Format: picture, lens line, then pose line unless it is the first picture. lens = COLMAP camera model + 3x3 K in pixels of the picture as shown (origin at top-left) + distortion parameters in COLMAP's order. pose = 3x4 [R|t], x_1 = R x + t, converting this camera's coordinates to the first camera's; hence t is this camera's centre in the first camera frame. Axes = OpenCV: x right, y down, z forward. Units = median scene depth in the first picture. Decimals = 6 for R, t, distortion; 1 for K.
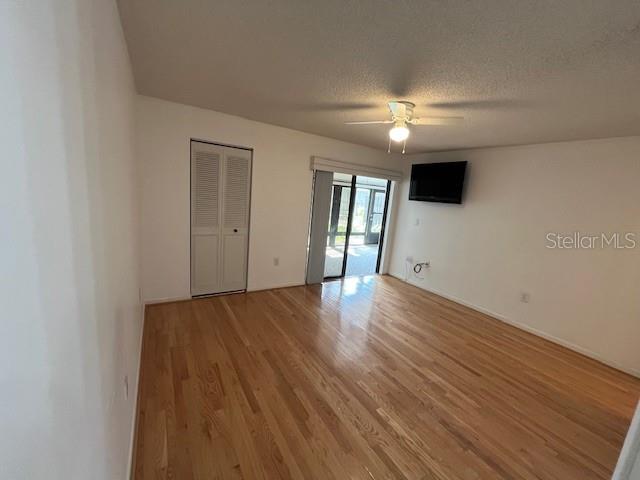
lens RADIAL K [[257.4, 0, 321.1], [0, 257.4, 240.6], [0, 0, 1]] dist [-0.001207, 0.001126]
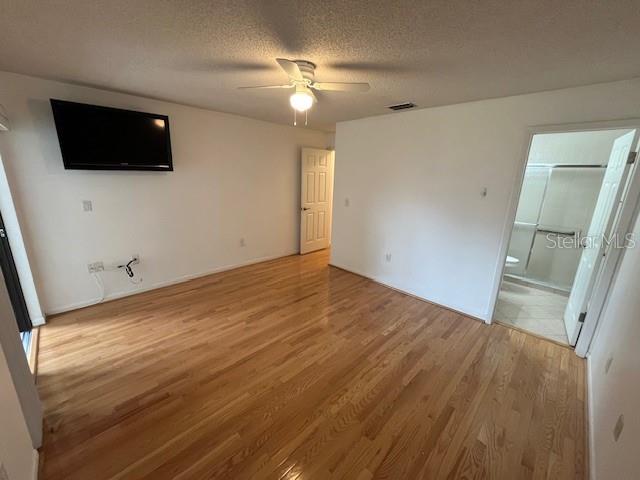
lens RADIAL K [[257.4, 0, 321.8], [0, 257.4, 239.8], [0, 0, 1]] dist [-0.001207, 0.001126]
pose [[-0.221426, -0.340143, 0.913933, -0.542864], [0.126311, 0.919298, 0.372742, -0.256433], [-0.966962, 0.197975, -0.160593, 0.978914]]
